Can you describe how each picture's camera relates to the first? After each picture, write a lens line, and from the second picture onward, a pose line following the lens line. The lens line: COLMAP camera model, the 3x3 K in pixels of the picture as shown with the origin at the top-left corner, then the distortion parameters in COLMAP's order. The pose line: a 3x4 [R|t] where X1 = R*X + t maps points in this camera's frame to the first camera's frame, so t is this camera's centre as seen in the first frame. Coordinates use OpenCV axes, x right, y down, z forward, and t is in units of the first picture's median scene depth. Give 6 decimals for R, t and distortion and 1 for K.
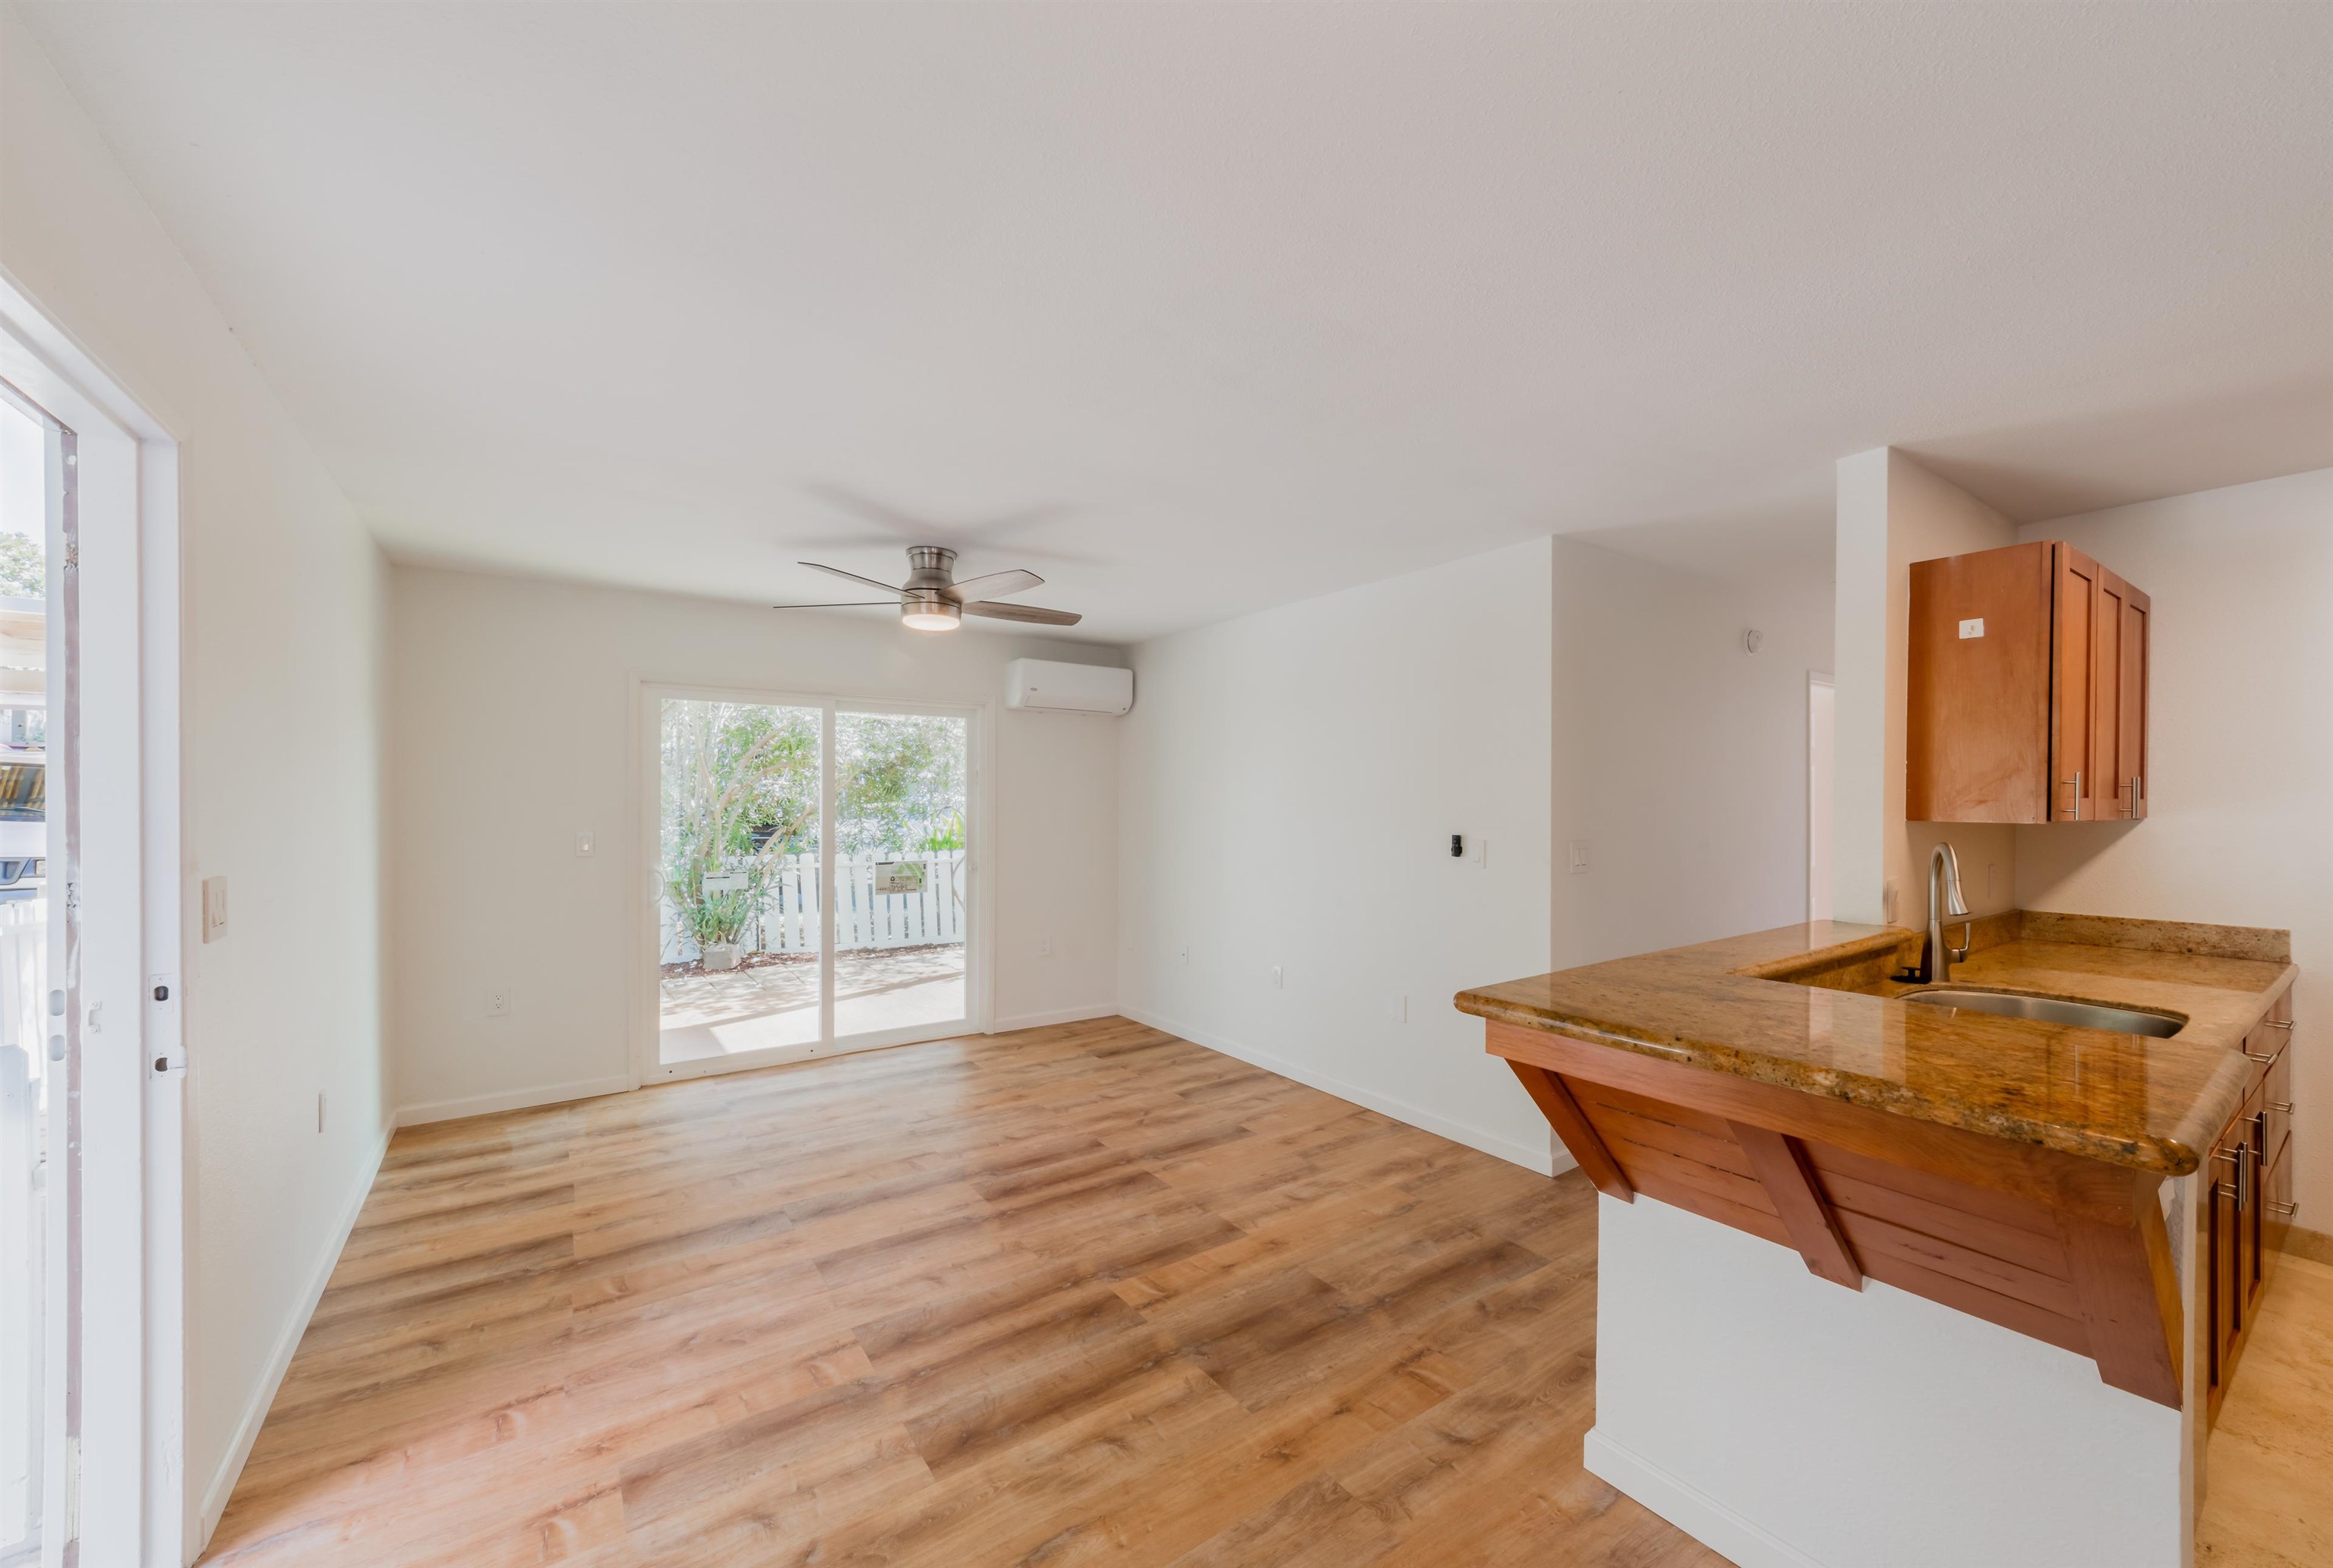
lens RADIAL K [[892.2, 0, 1177.3], [0, 892.2, 787.2], [0, 0, 1]] dist [0.001191, 0.000325]
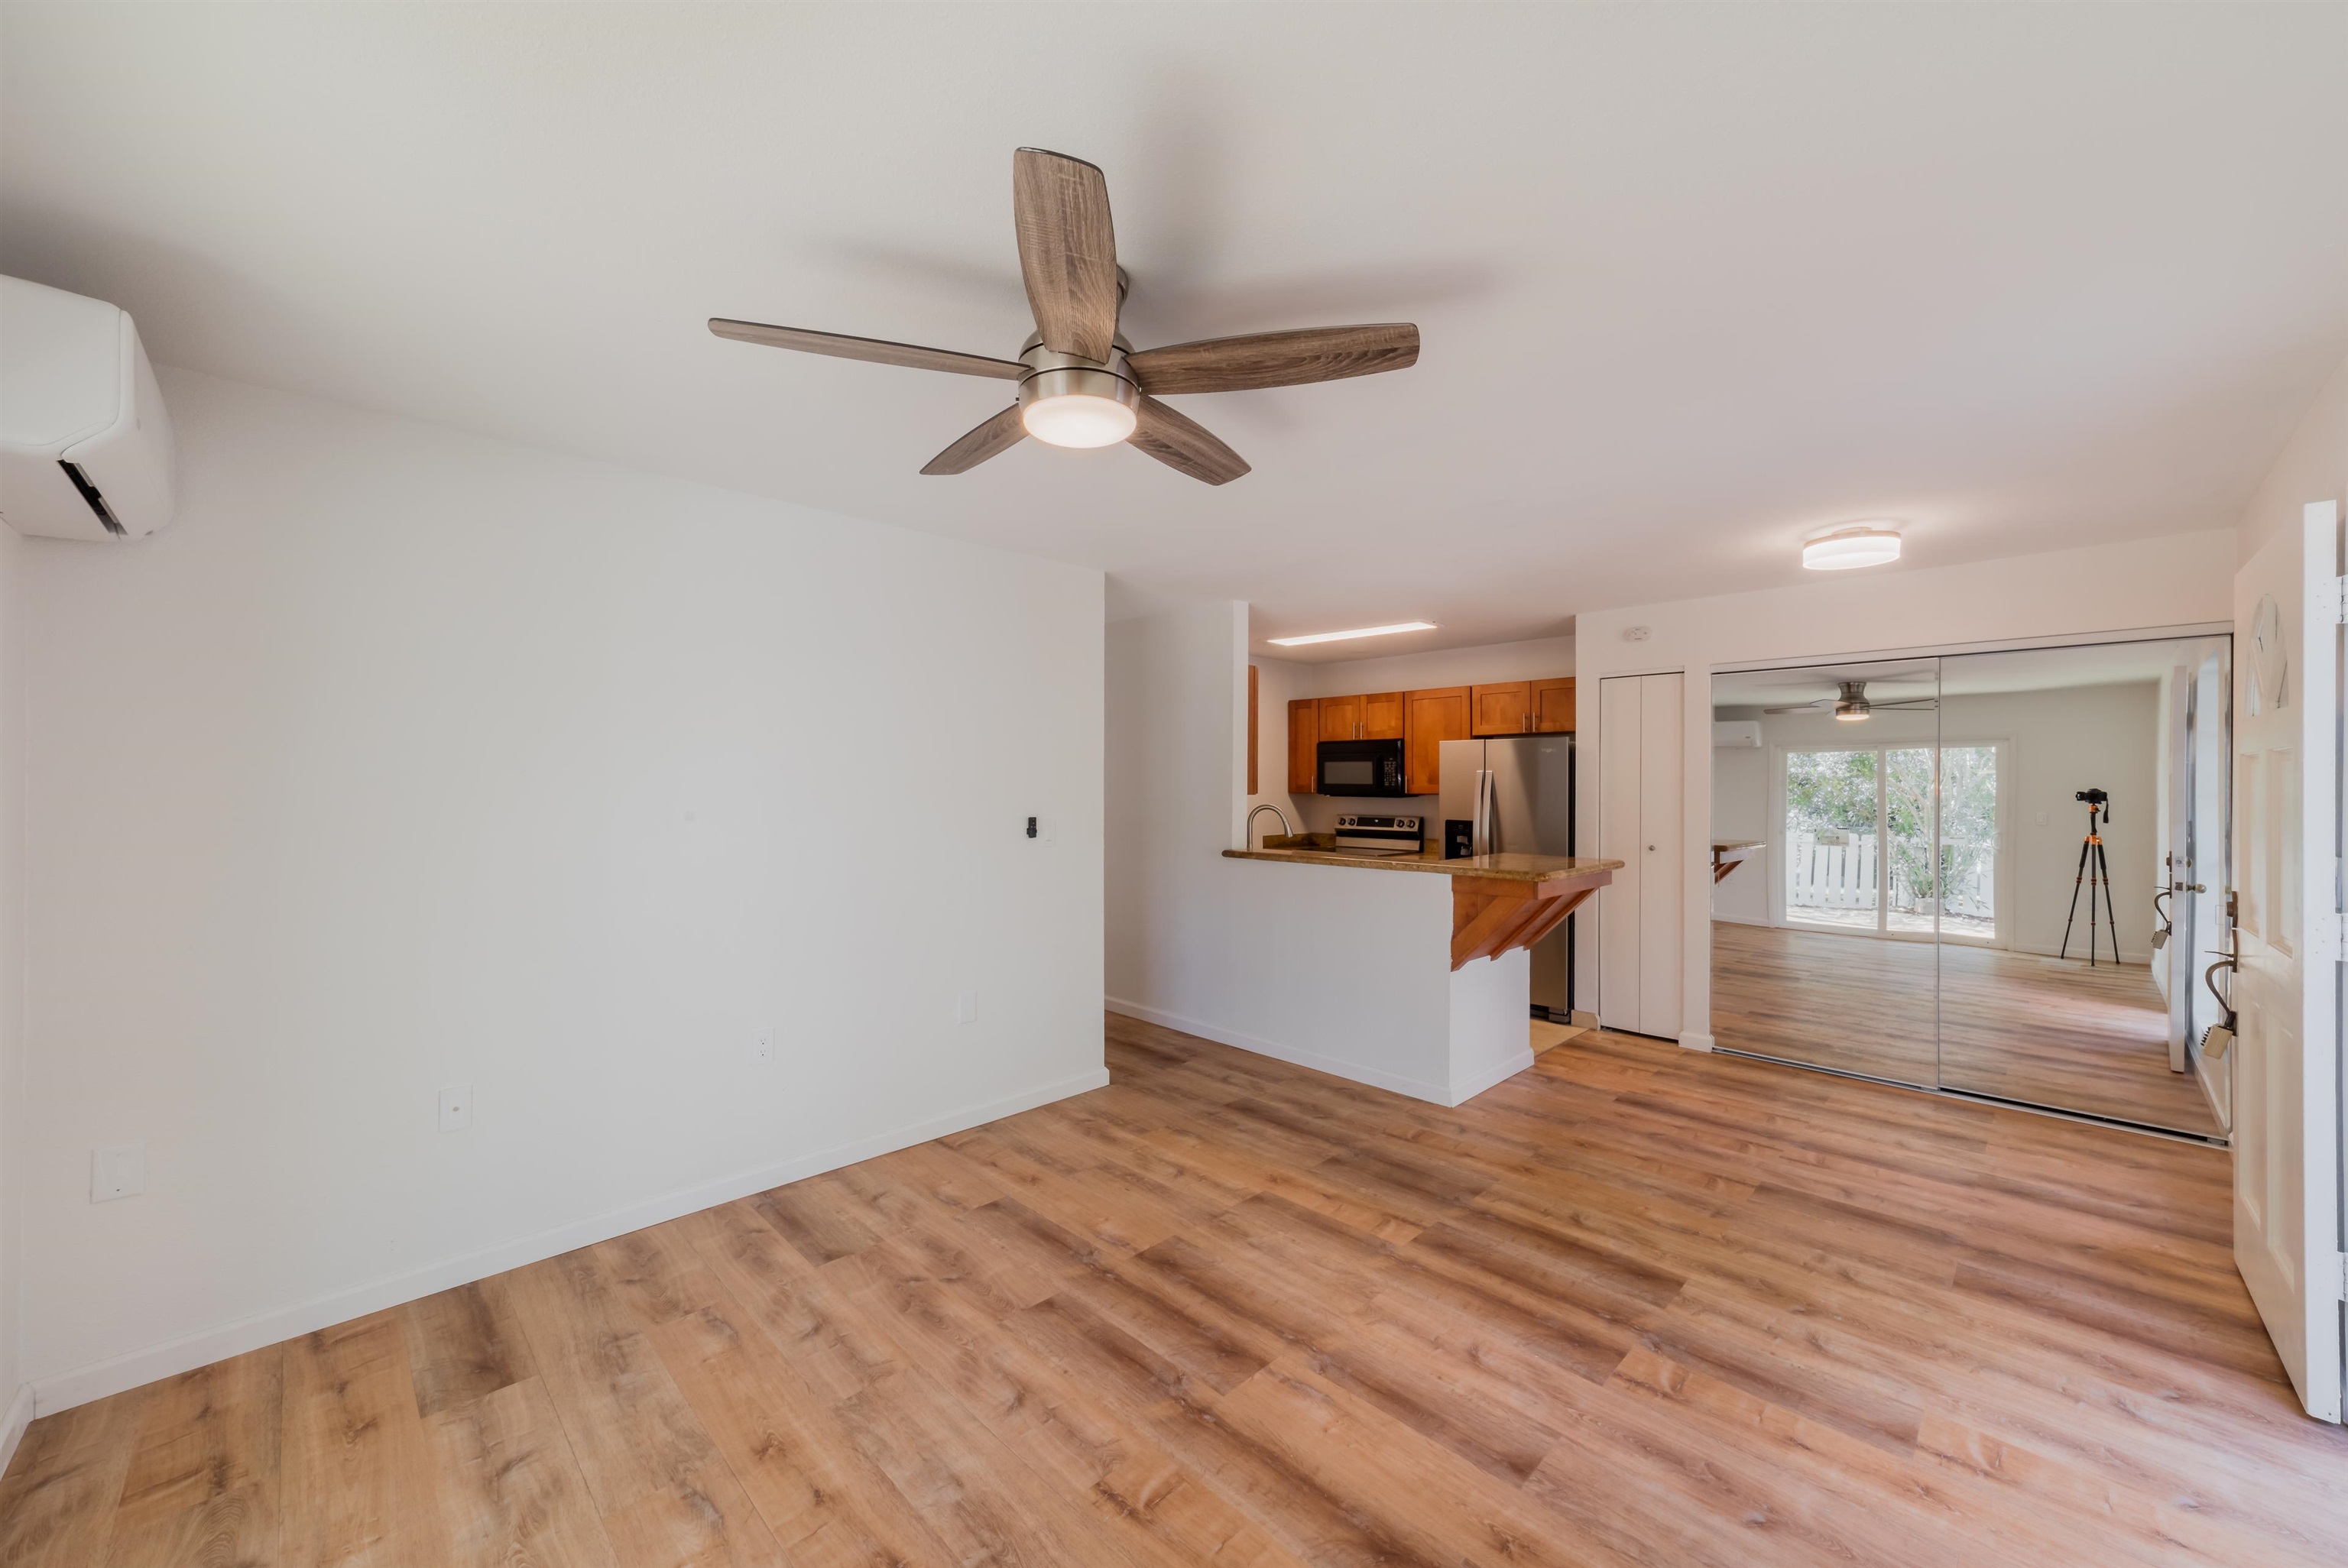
lens RADIAL K [[887.2, 0, 1174.0], [0, 887.2, 784.0], [0, 0, 1]] dist [-0.000701, 0.000316]
pose [[-0.161093, -0.000798, 0.986939, -0.764445], [-0.014176, 0.999898, -0.001506, 0.013777], [-0.986837, -0.014233, -0.161088, 1.032893]]
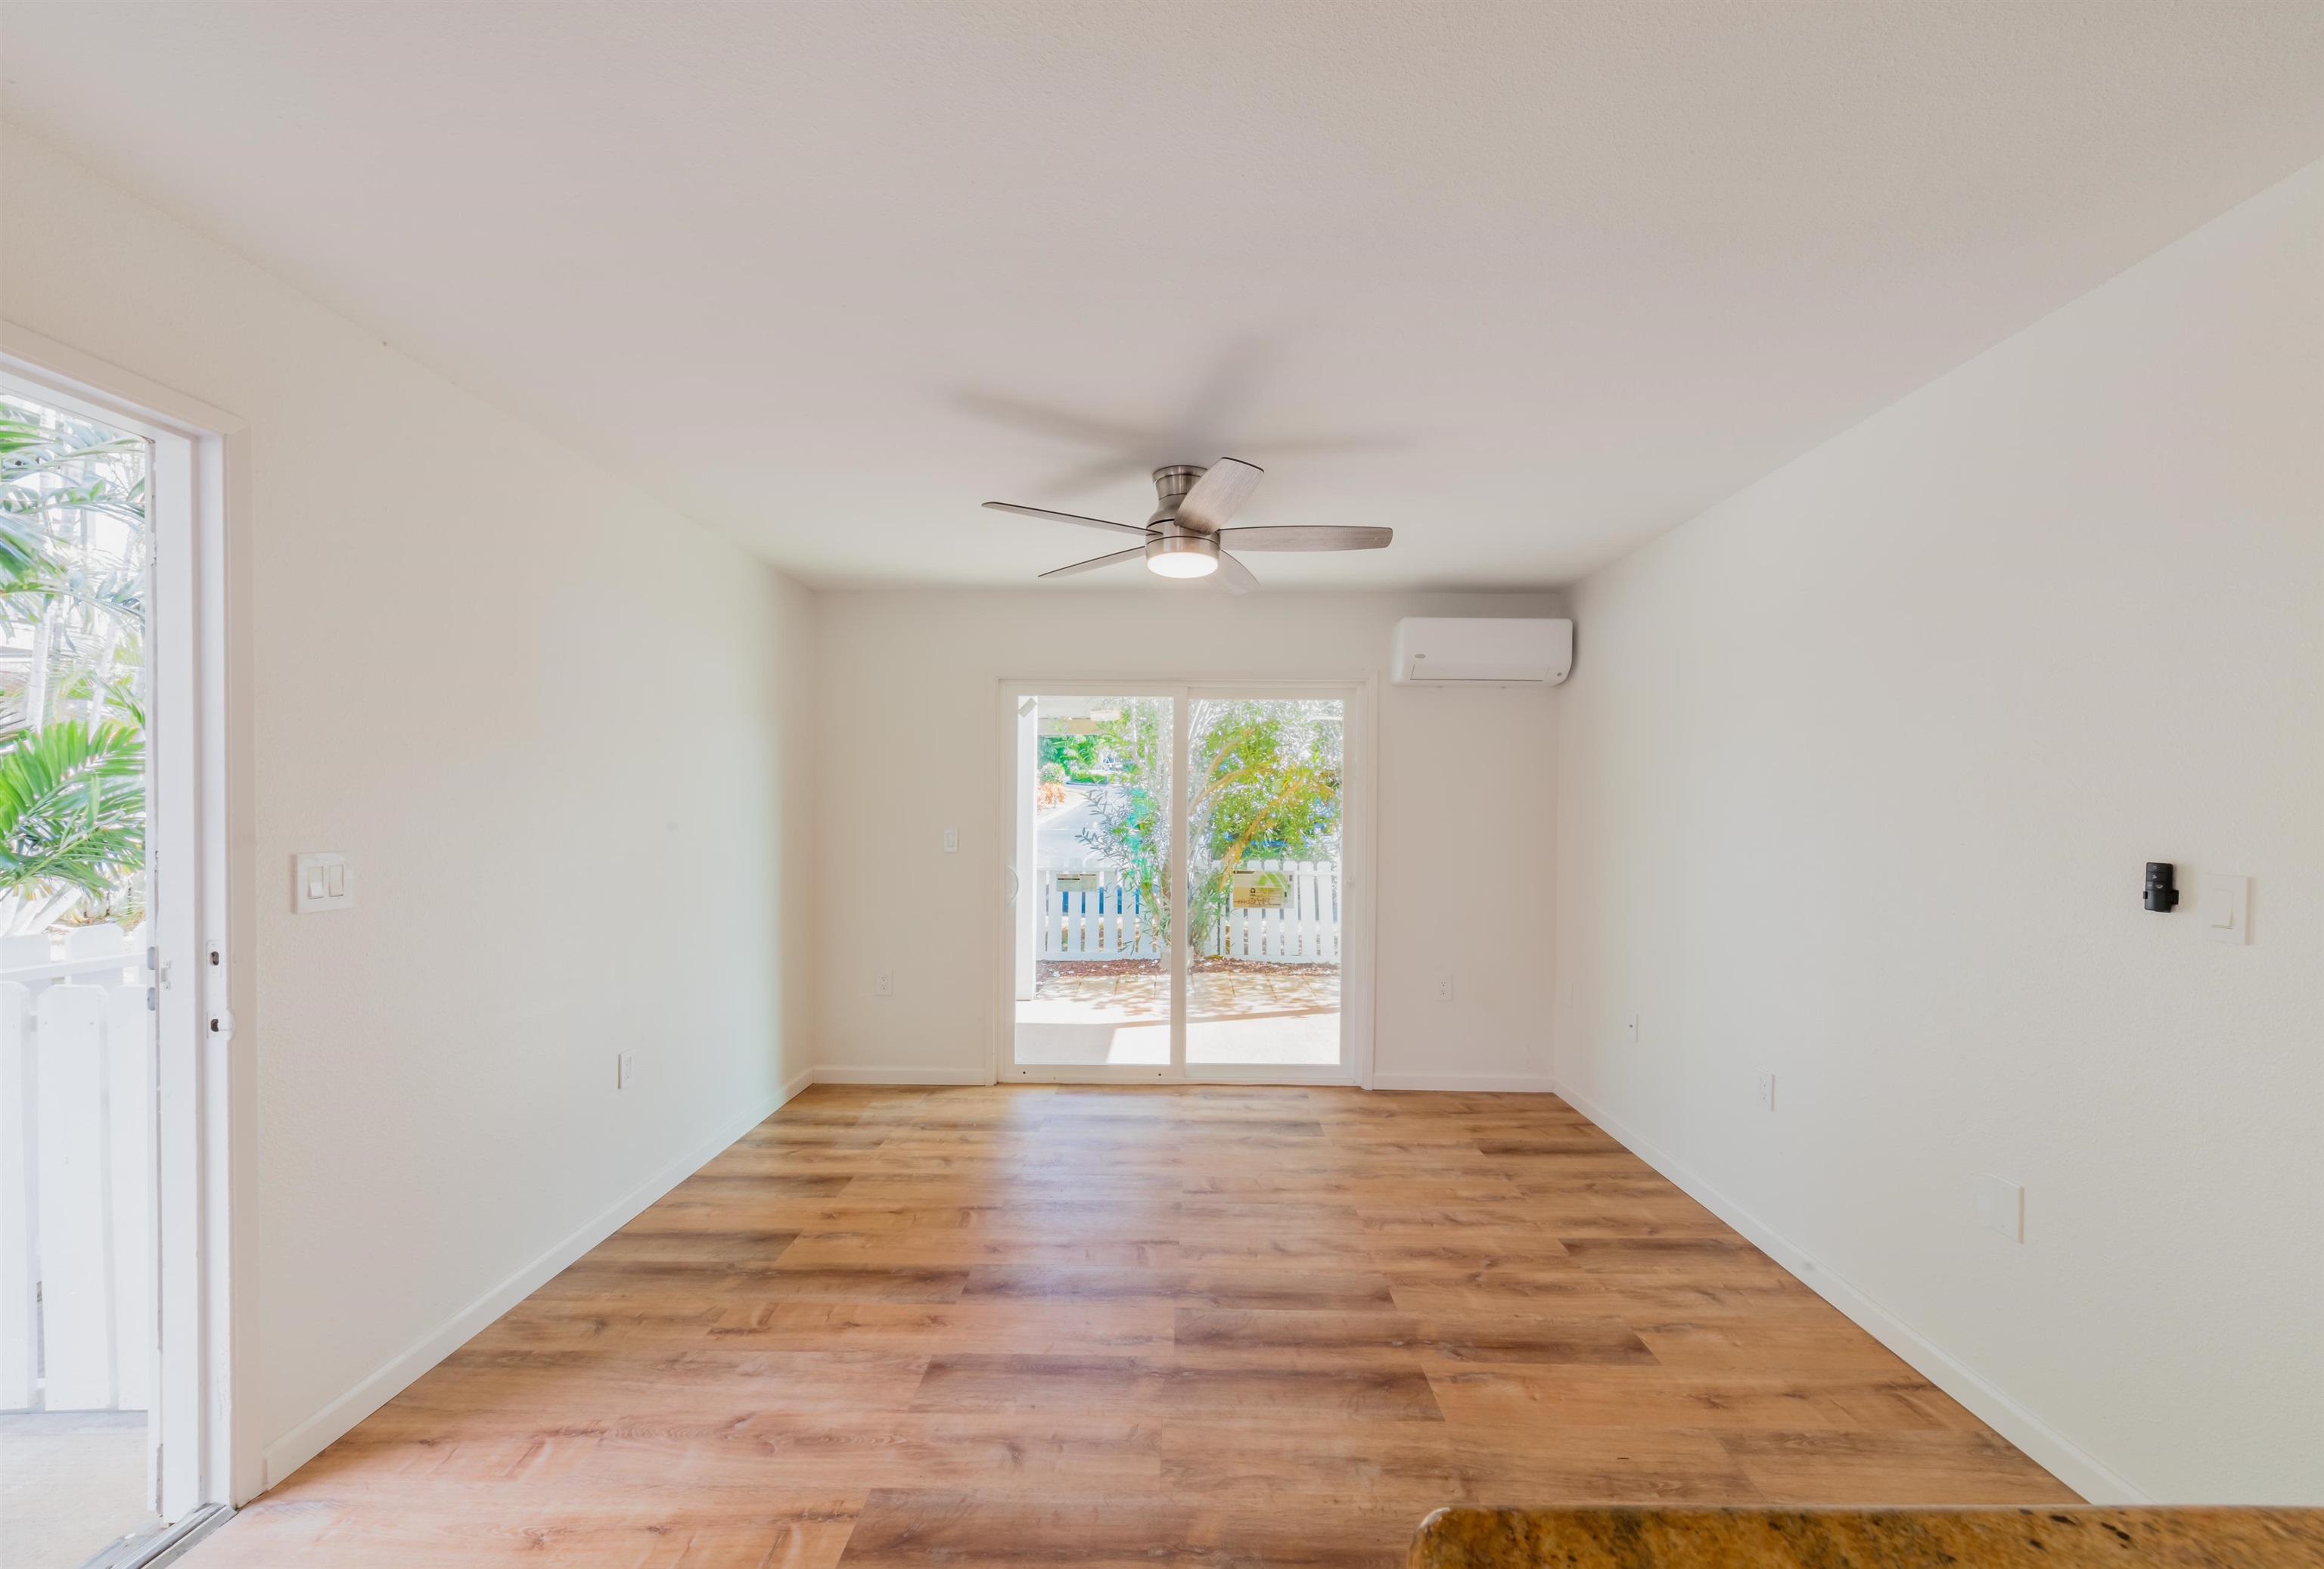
lens RADIAL K [[899.2, 0, 1171.2], [0, 899.2, 811.3], [0, 0, 1]] dist [0.001823, 0.000305]
pose [[0.810276, 0.004491, -0.586032, 0.182011], [0.003709, 0.999911, 0.012791, 0.021086], [0.586037, -0.012538, 0.810187, 0.359272]]
